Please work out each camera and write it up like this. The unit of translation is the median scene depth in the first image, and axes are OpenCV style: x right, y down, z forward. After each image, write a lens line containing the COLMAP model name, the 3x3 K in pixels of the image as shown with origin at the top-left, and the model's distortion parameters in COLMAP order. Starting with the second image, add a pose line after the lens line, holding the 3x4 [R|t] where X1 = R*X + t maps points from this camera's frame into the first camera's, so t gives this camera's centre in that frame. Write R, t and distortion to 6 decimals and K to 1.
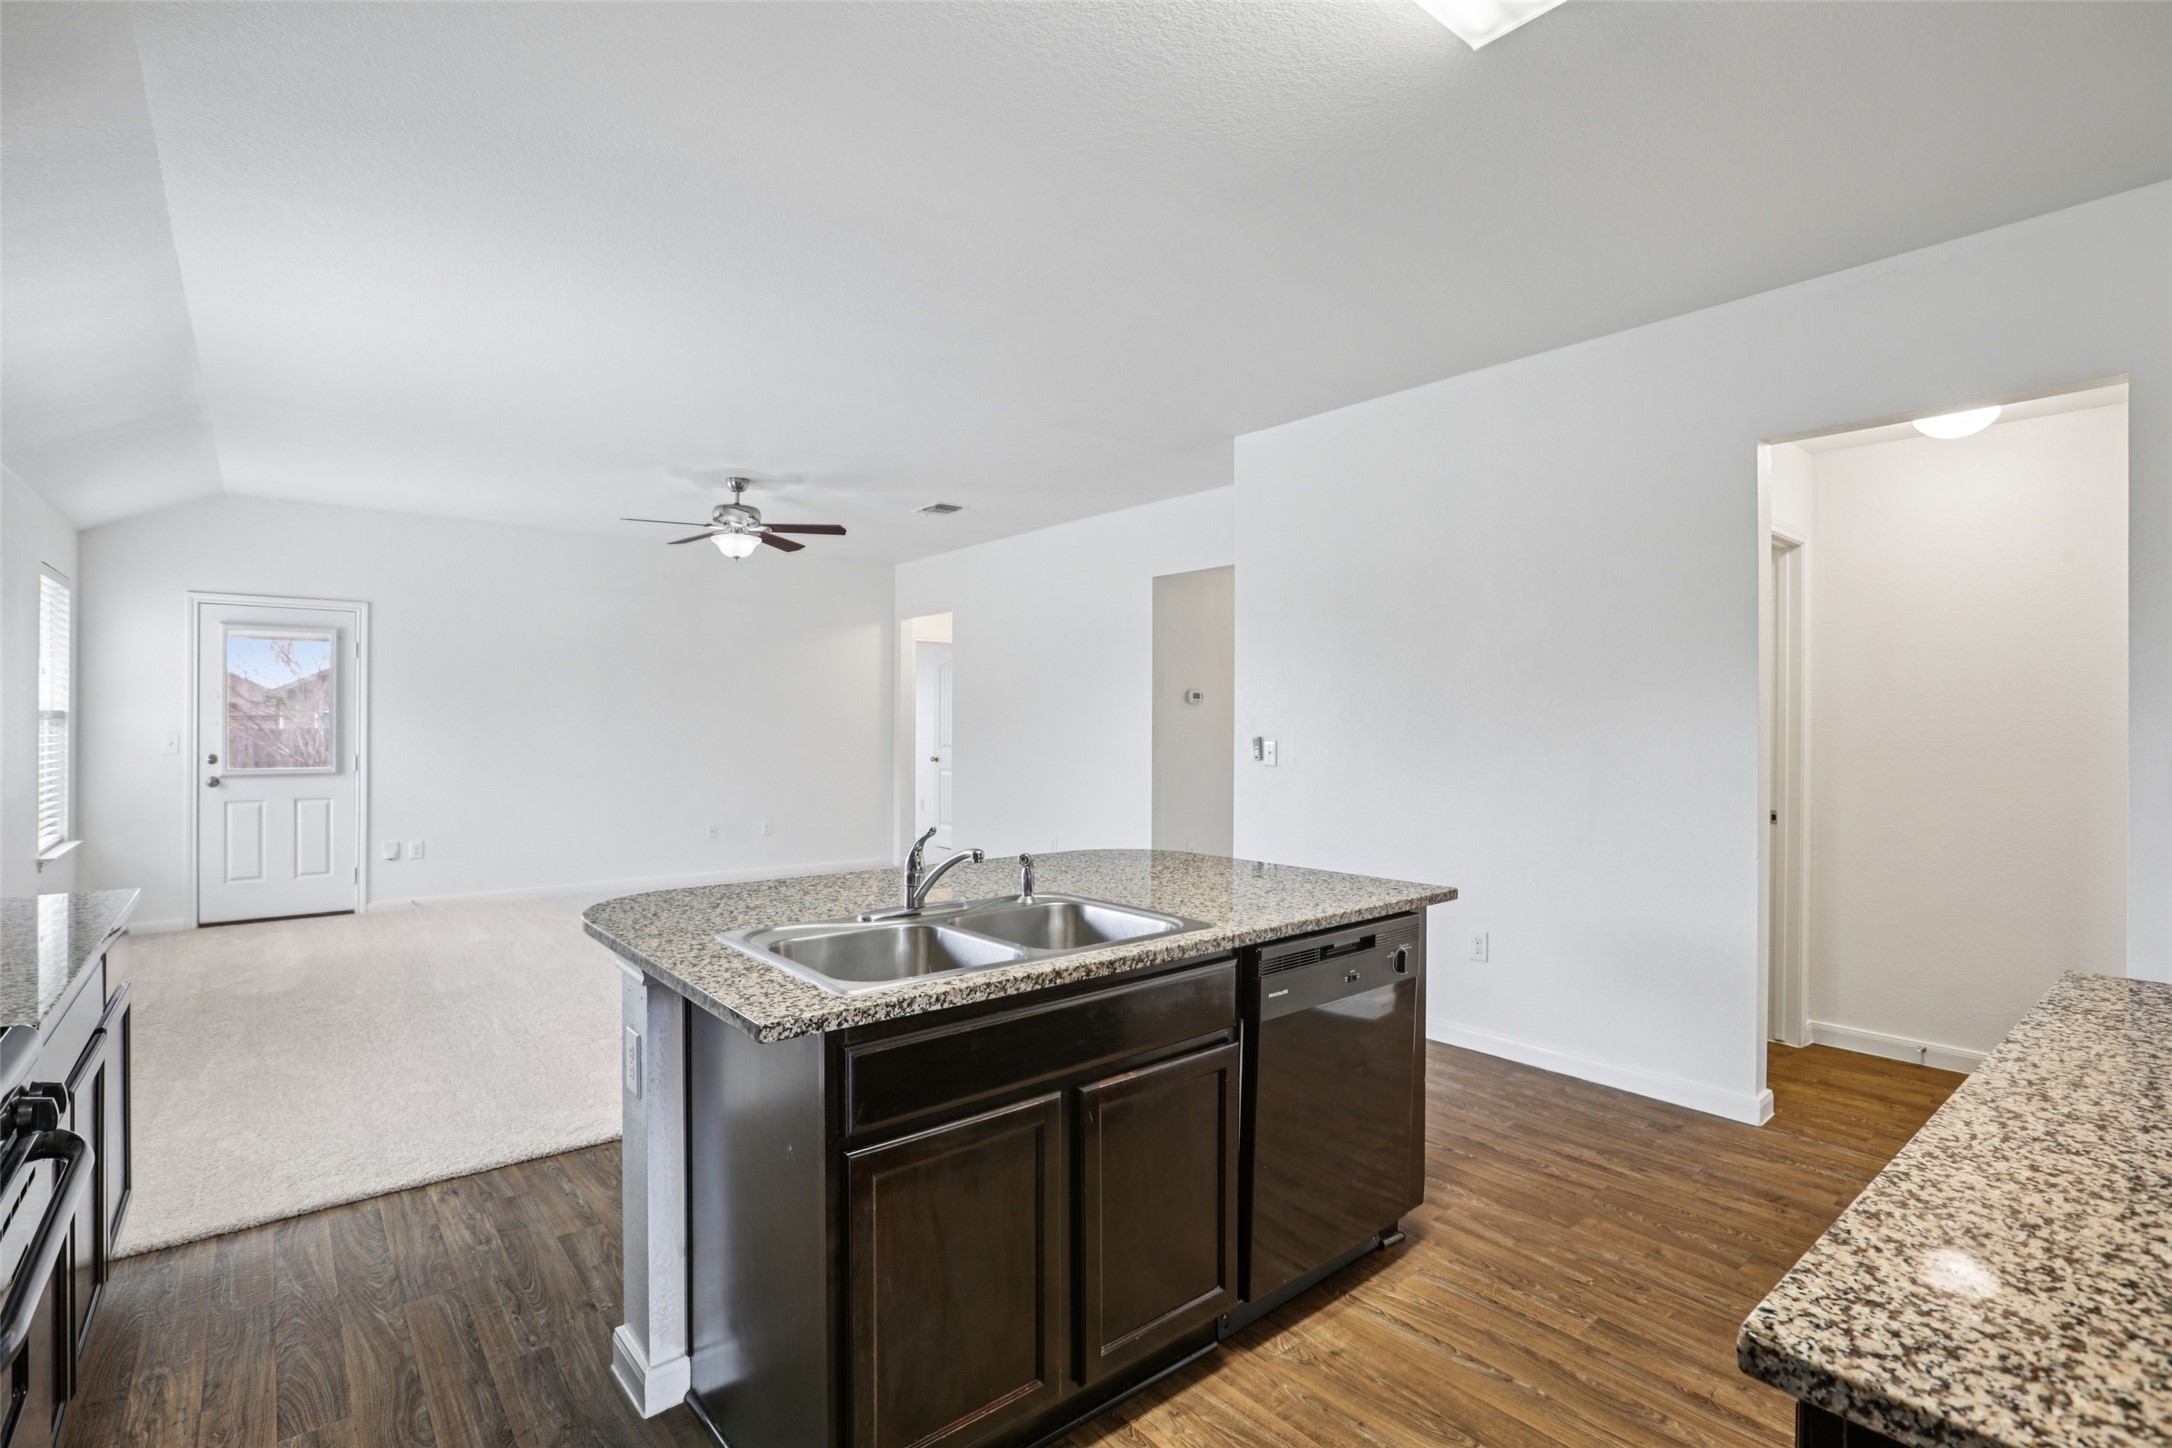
lens RADIAL K [[1009.6, 0, 1081.0], [0, 1009.6, 708.3], [0, 0, 1]] dist [-0.040830, 0.011053]
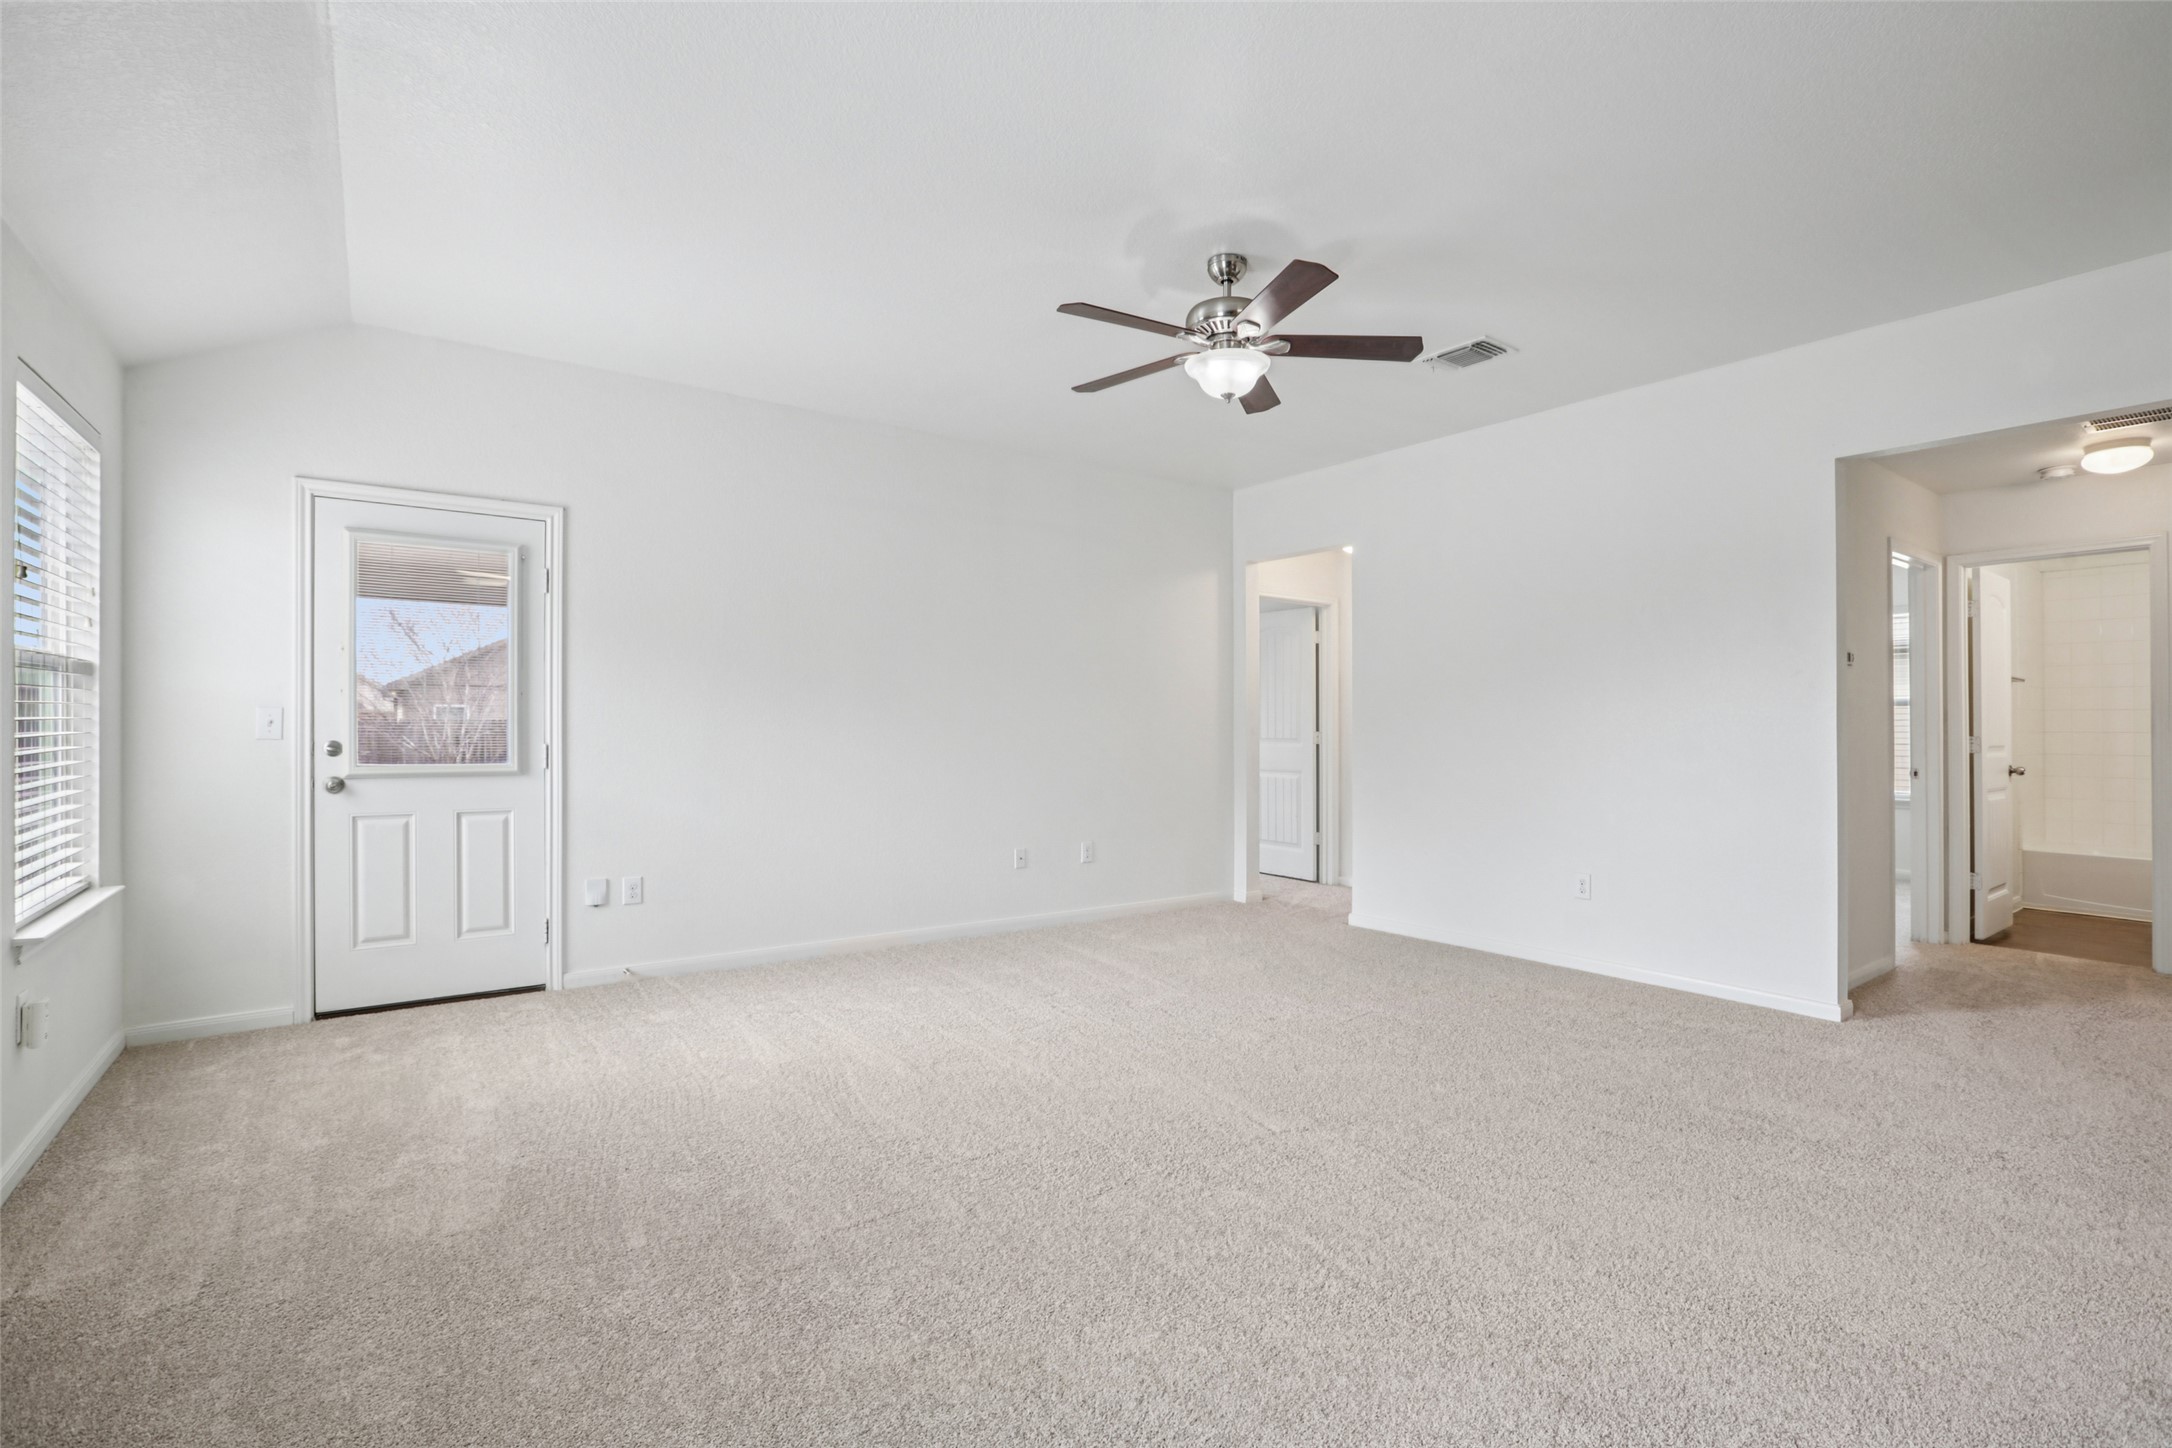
lens RADIAL K [[992.3, 0, 1071.5], [0, 992.3, 726.5], [0, 0, 1]] dist [-0.037852, 0.009551]
pose [[0.997082, 0.006970, -0.076020, -0.384577], [-0.005766, 0.999854, 0.016054, 0.026075], [0.076120, -0.015569, 0.996977, 0.437148]]
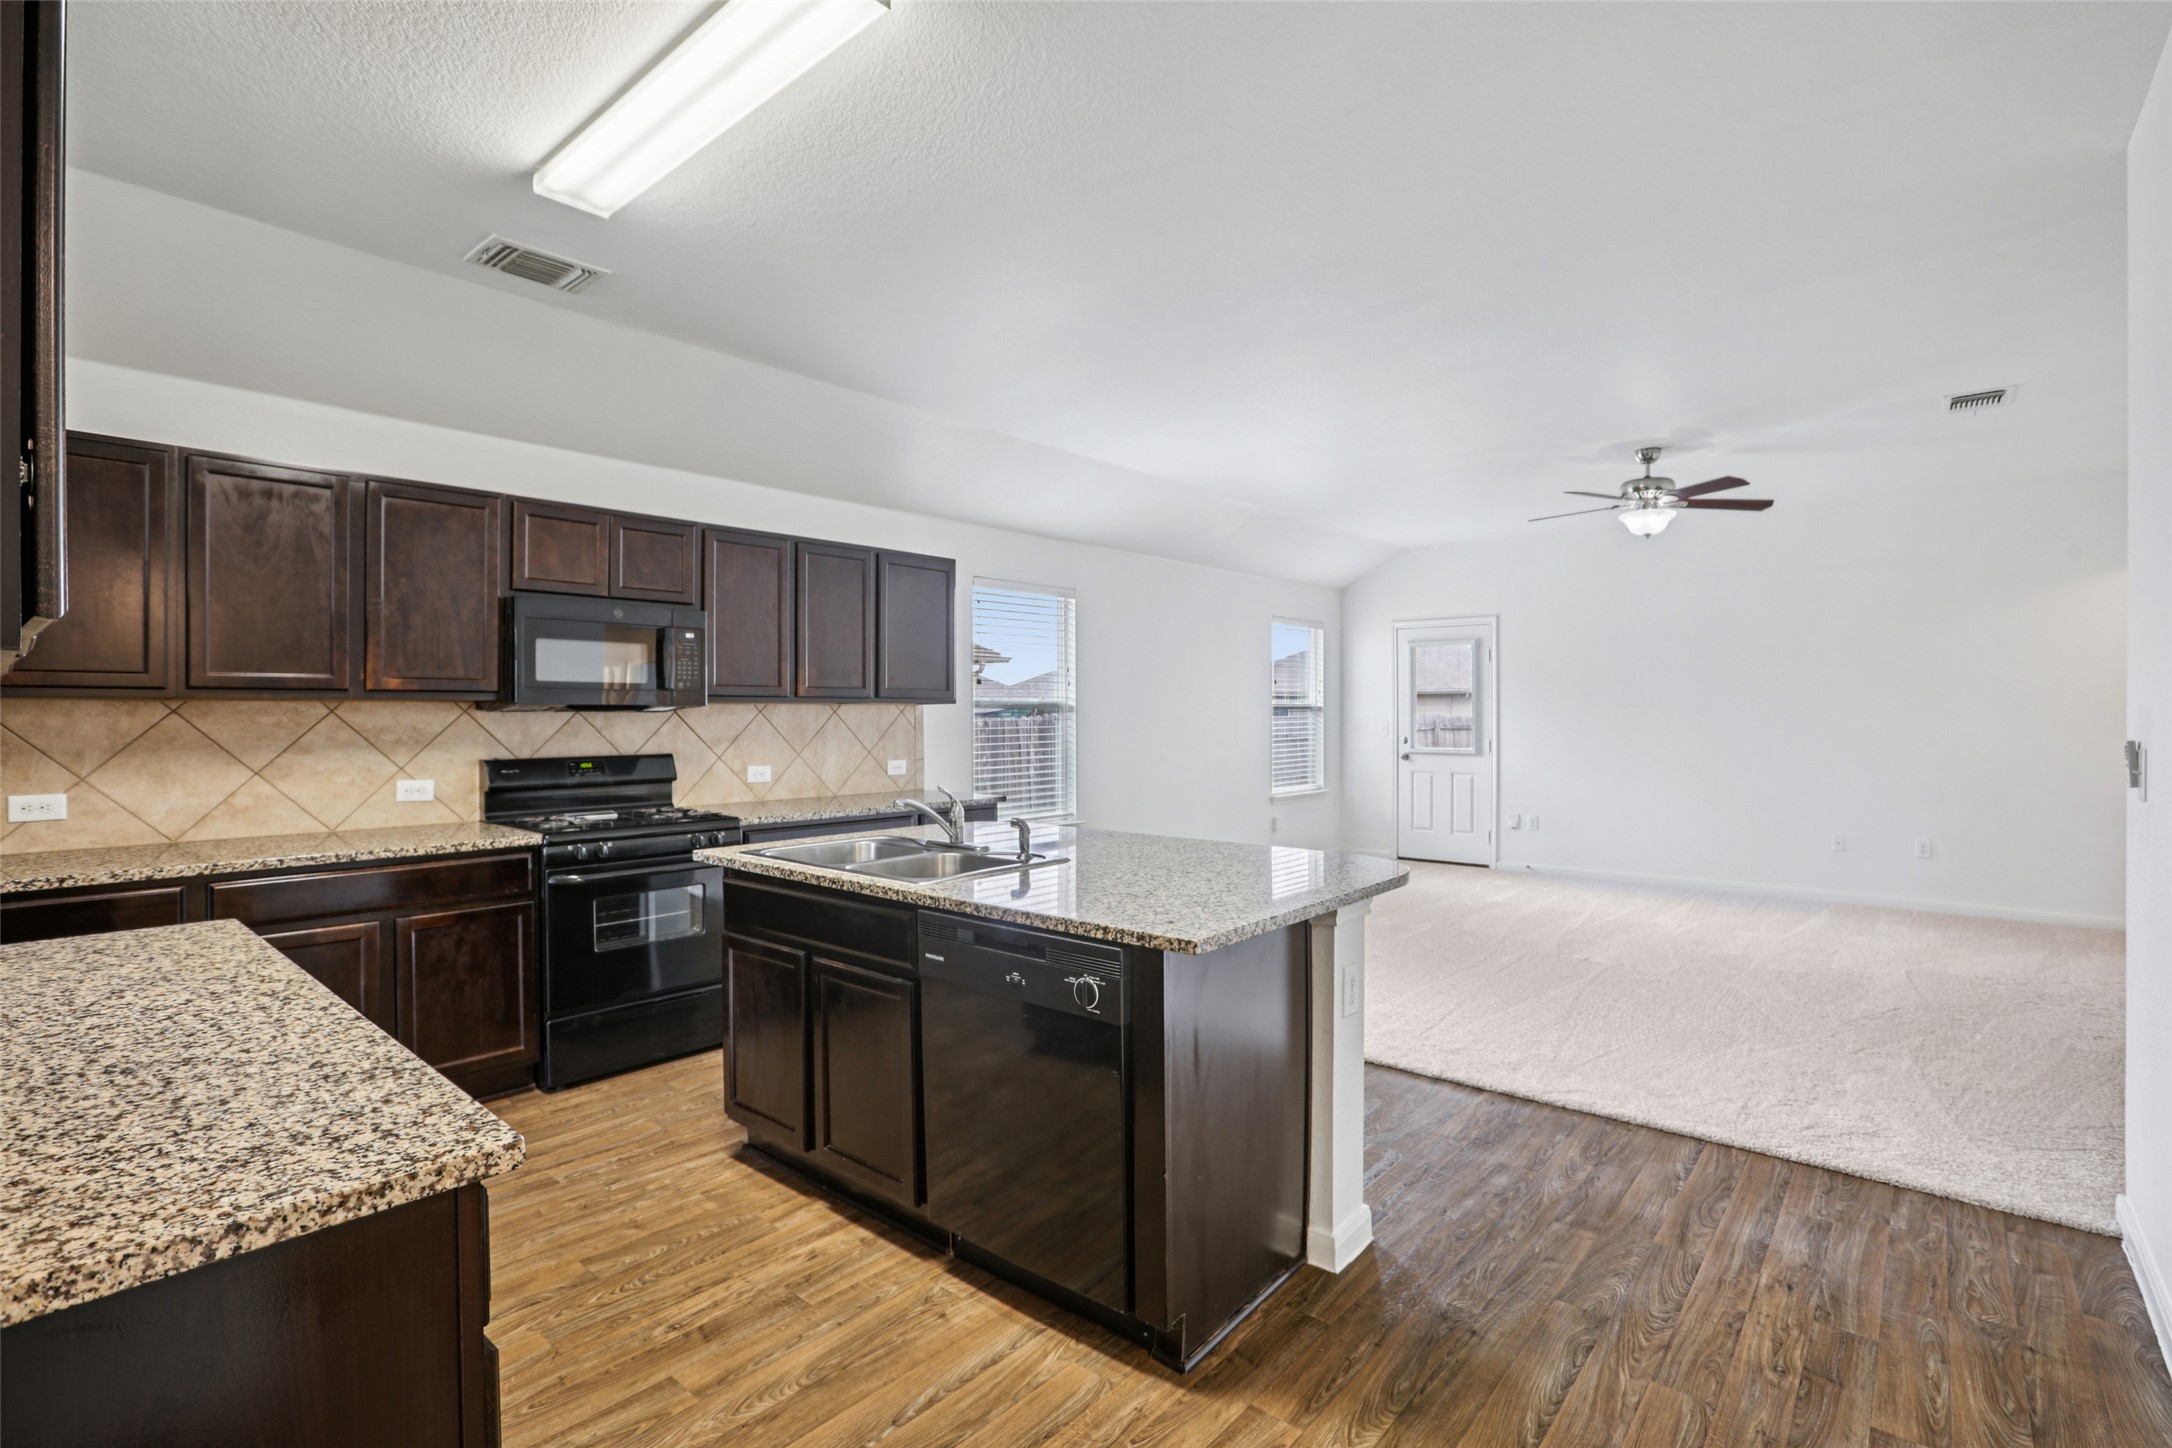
lens RADIAL K [[1009.6, 0, 1119.6], [0, 1009.6, 708.5], [0, 0, 1]] dist [-0.040830, 0.011053]
pose [[0.185292, -0.004916, -0.982671, 0.463946], [0.012841, 0.999914, -0.002581, 0.005437], [0.982600, -0.012140, 0.185339, 0.349721]]
